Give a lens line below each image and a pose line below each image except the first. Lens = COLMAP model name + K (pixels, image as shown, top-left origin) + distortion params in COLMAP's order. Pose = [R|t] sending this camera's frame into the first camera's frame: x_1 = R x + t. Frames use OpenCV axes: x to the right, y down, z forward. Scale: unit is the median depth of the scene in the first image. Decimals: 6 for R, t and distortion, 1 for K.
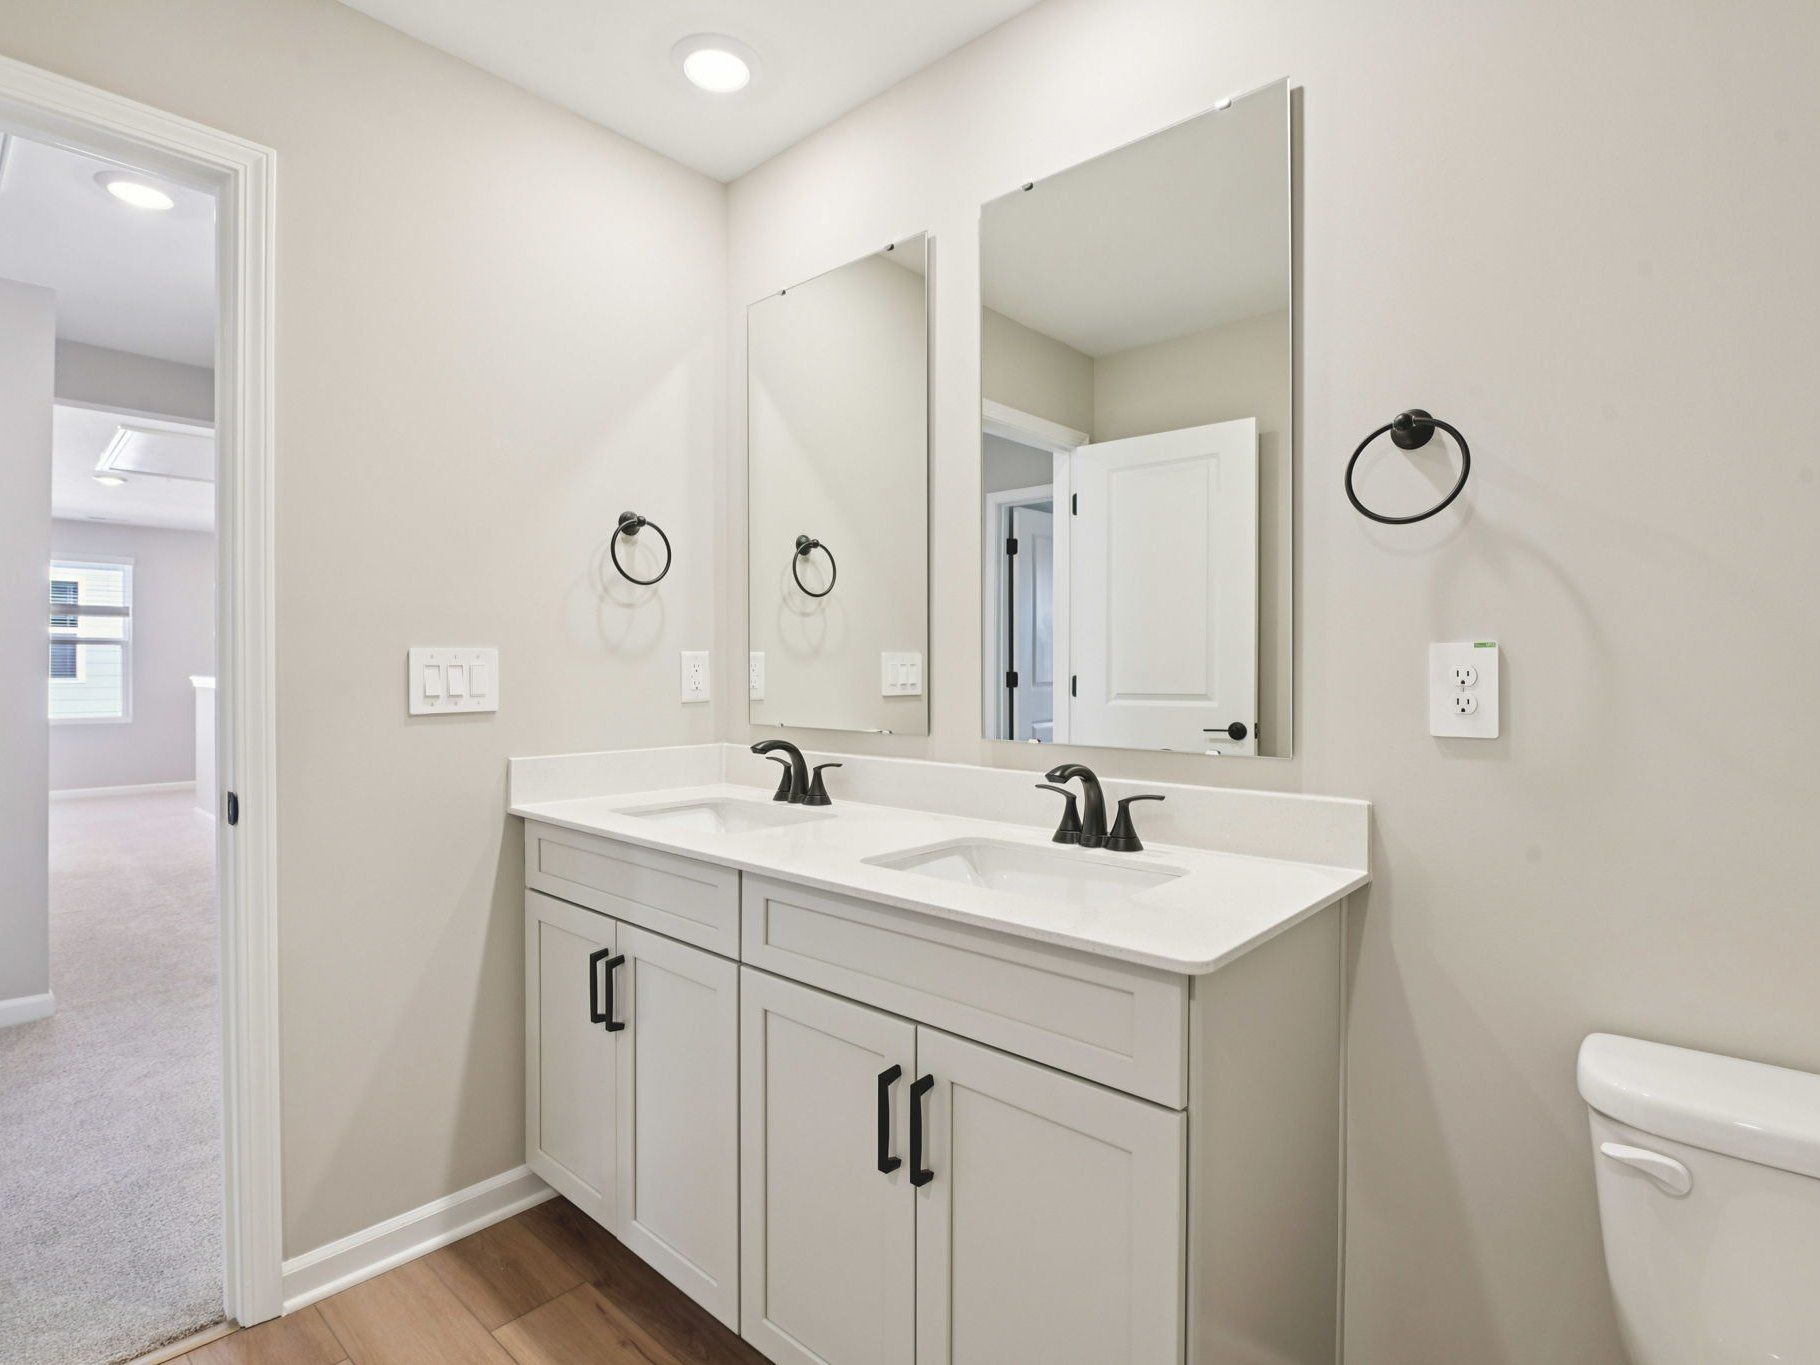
lens RADIAL K [[914.6, 0, 910.0], [0, 914.6, 682.5], [0, 0, 1]] dist [0.003938, -0.010155]
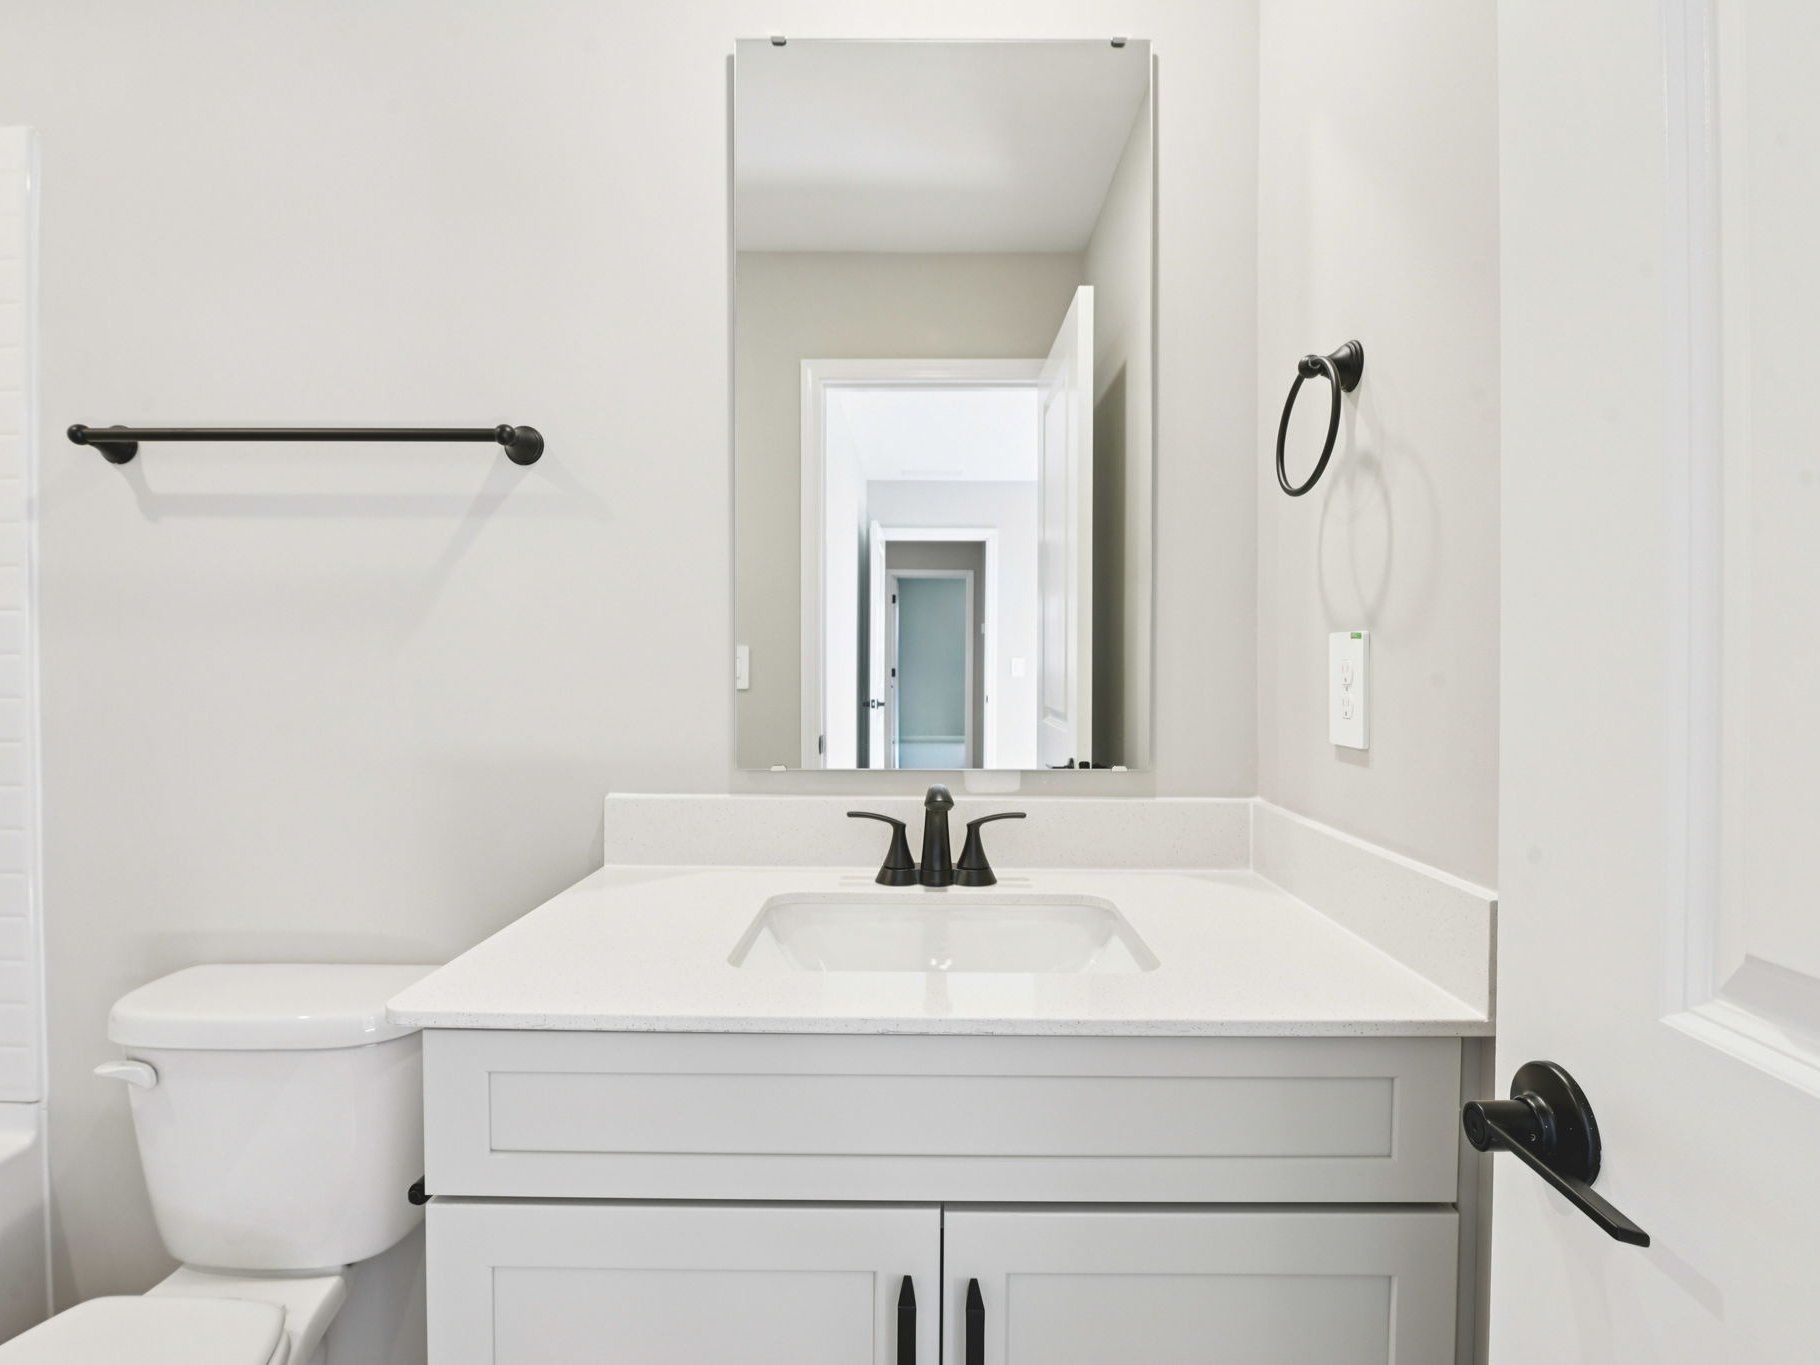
lens RADIAL K [[914.6, 0, 910.0], [0, 914.6, 682.5], [0, 0, 1]] dist [0.003938, -0.010155]
pose [[0.749688, -0.017047, 0.661571, -0.353381], [0.007168, 0.999819, 0.017640, -0.011813], [-0.661752, -0.008483, 0.749675, 0.430096]]
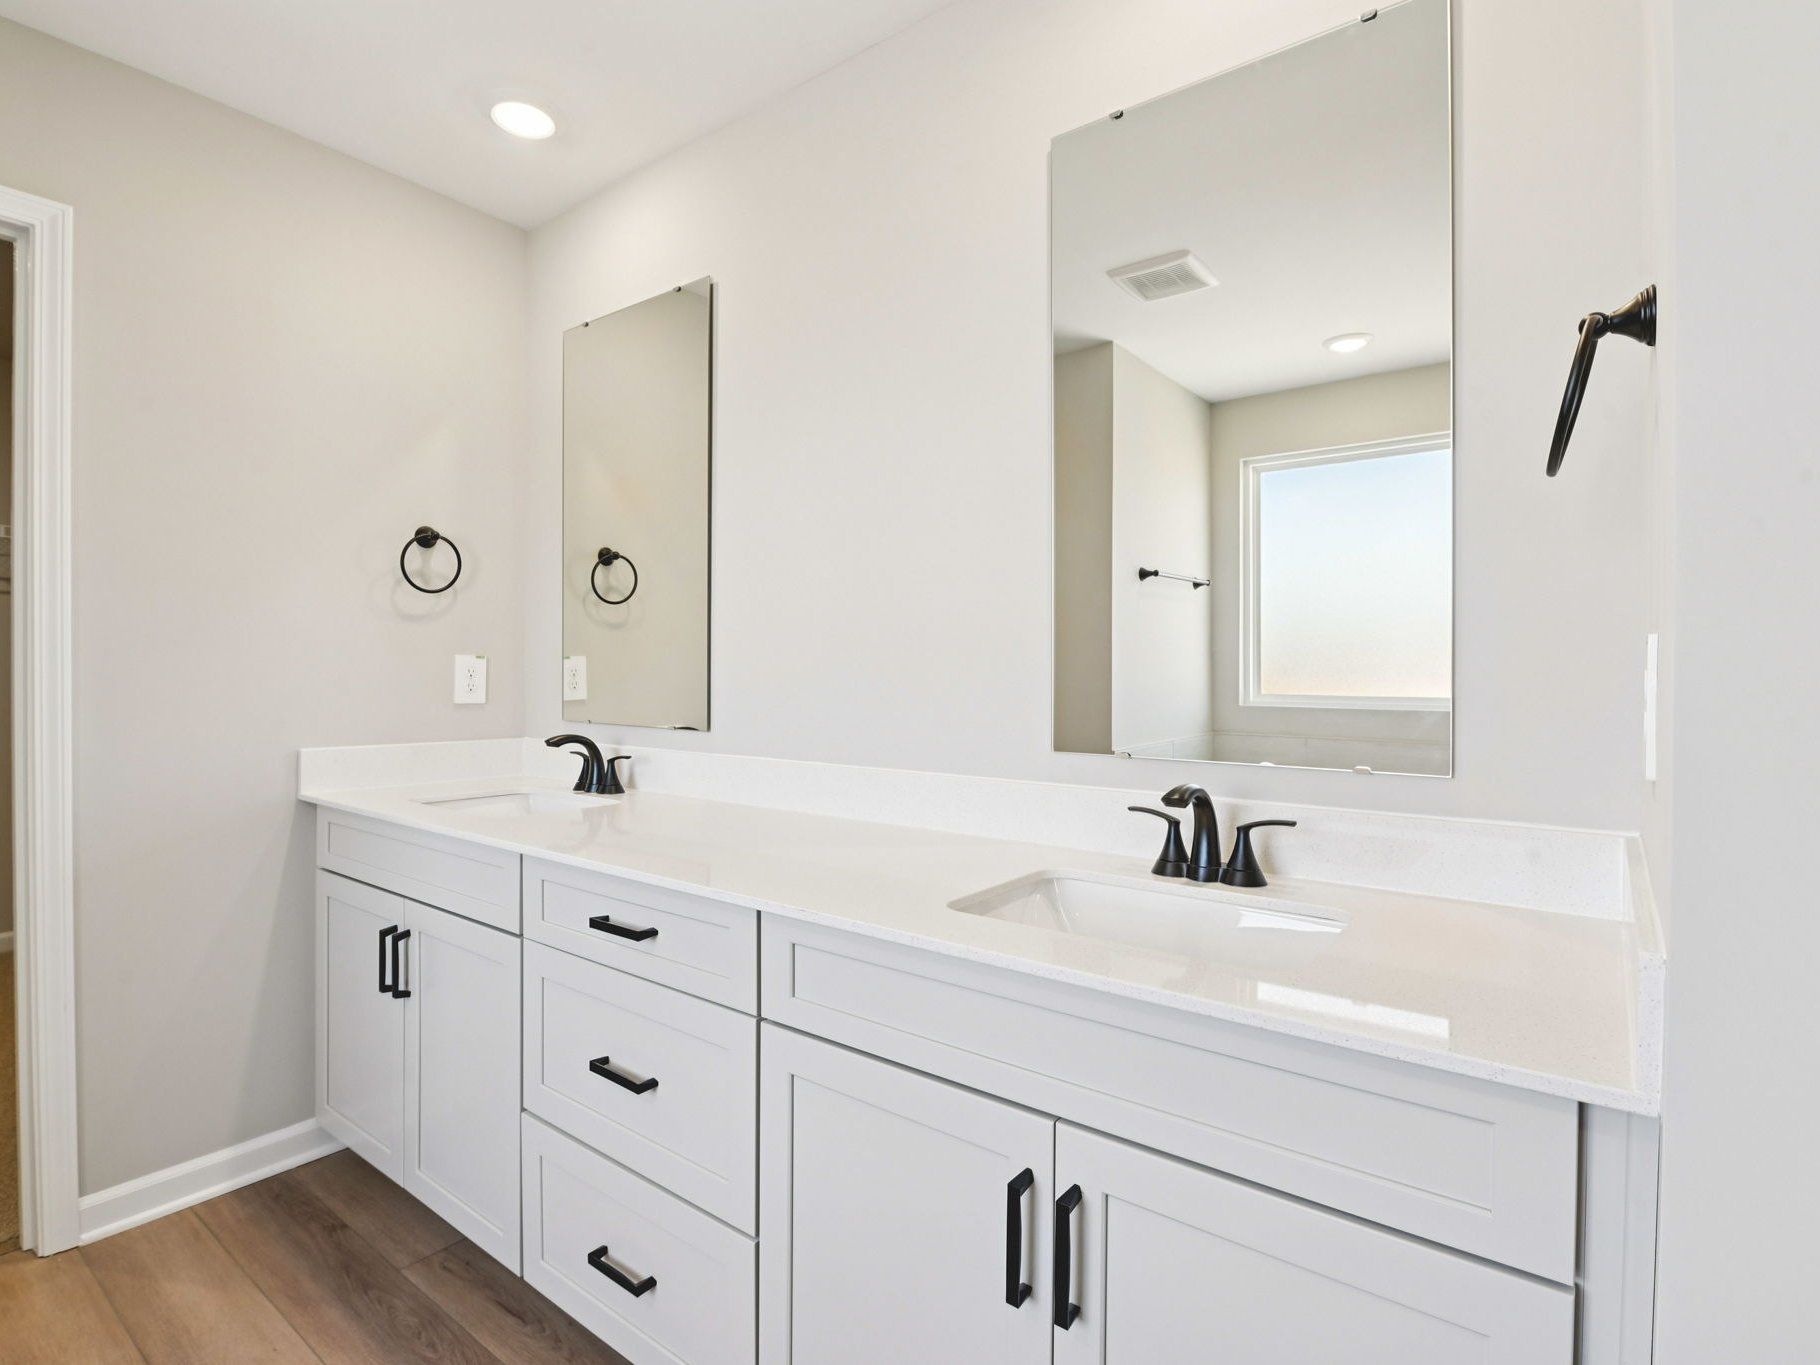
lens RADIAL K [[917.4, 0, 917.6], [0, 917.4, 679.8], [0, 0, 1]] dist [-0.017228, 0.000931]
pose [[0.995350, 0.000794, 0.096321, -0.154214], [-0.000567, 0.999997, -0.002388, -0.006123], [-0.096322, 0.002322, 0.995347, 0.178380]]
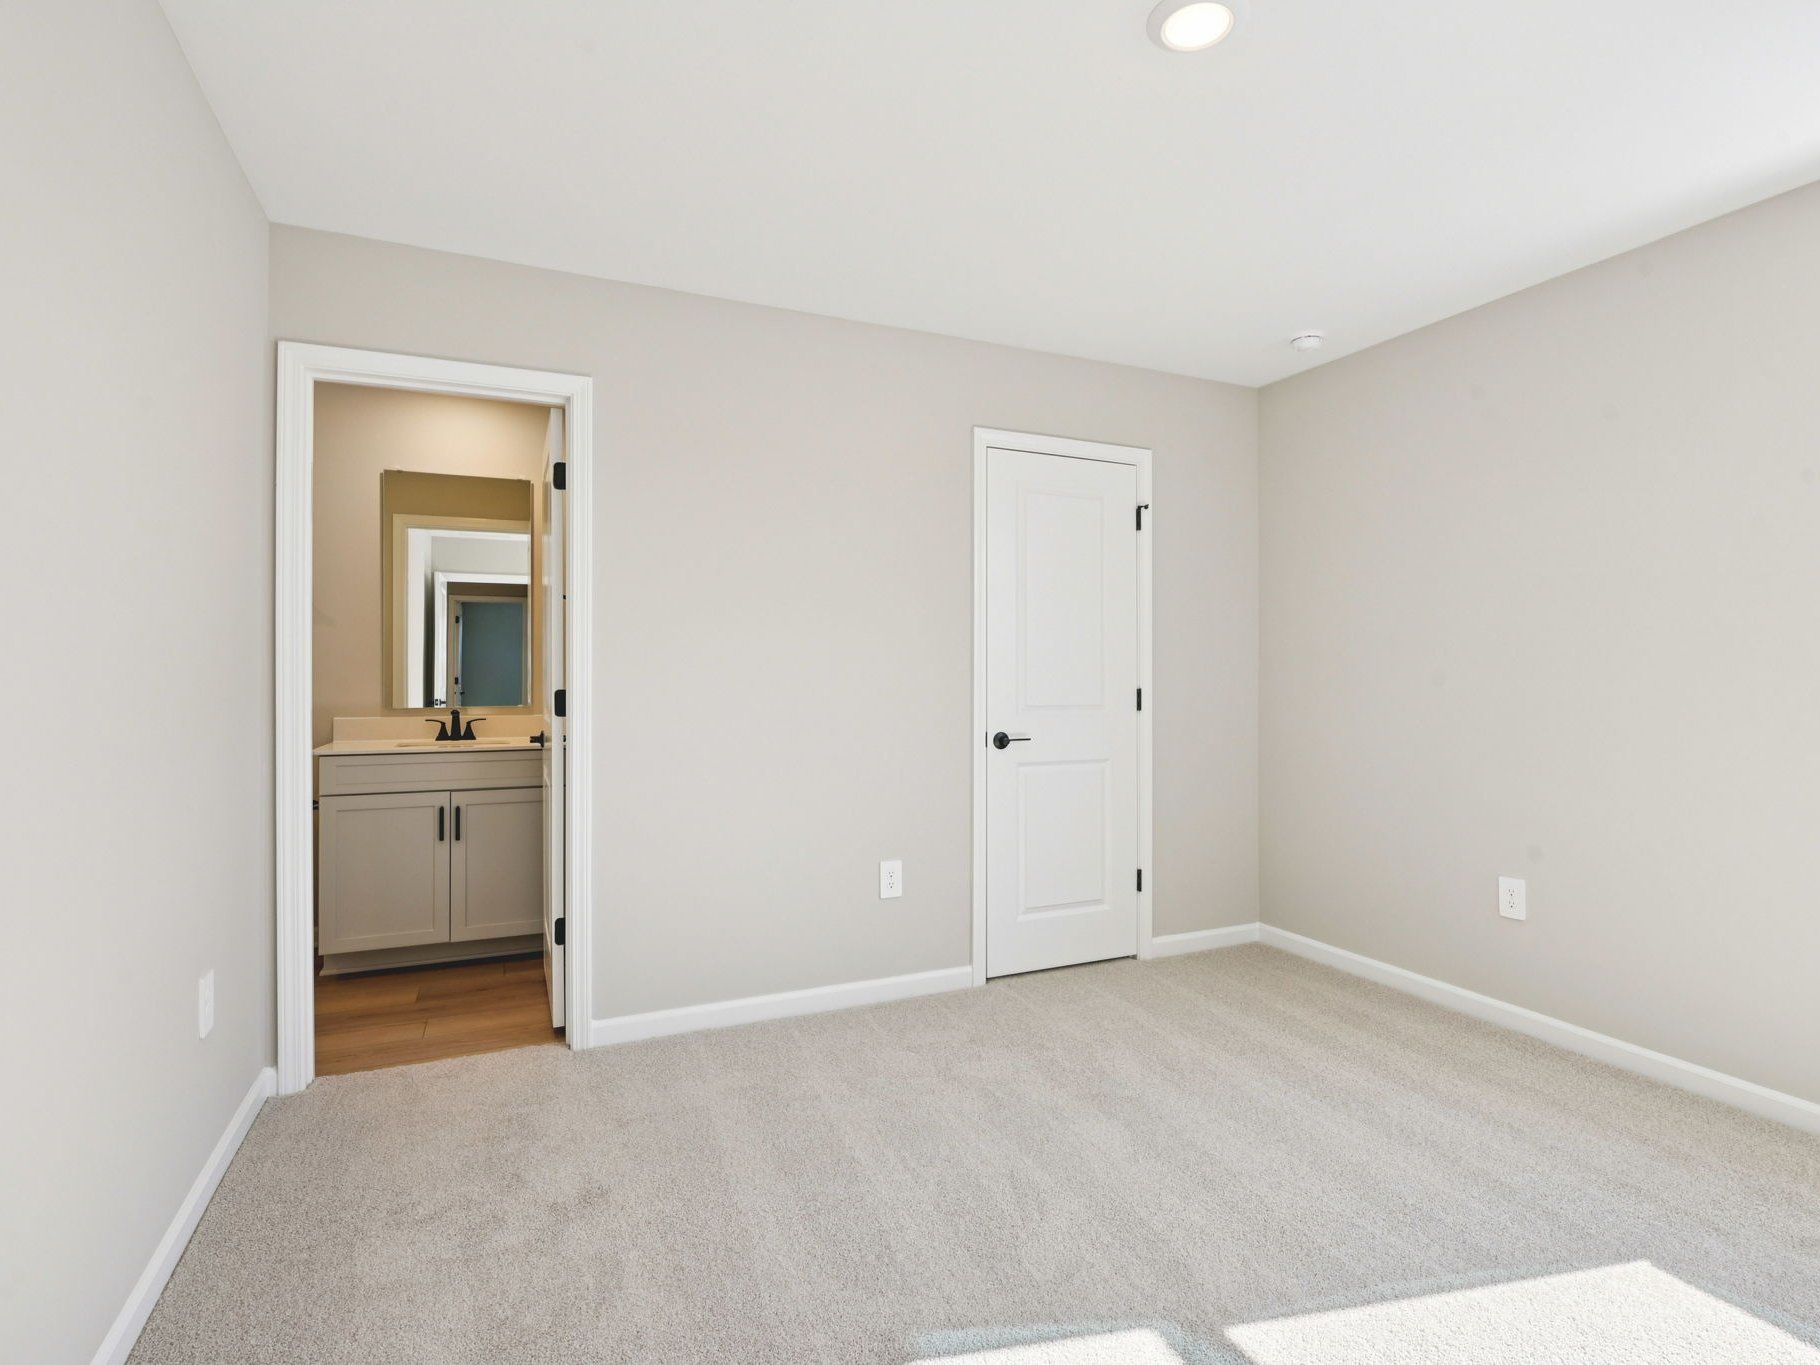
lens RADIAL K [[914.6, 0, 910.0], [0, 914.6, 682.5], [0, 0, 1]] dist [0.003938, -0.010155]
pose [[0.401822, -0.011213, 0.915649, -1.739916], [0.006848, 0.999934, 0.009240, -0.003527], [-0.915692, 0.002558, 0.401872, -1.300088]]
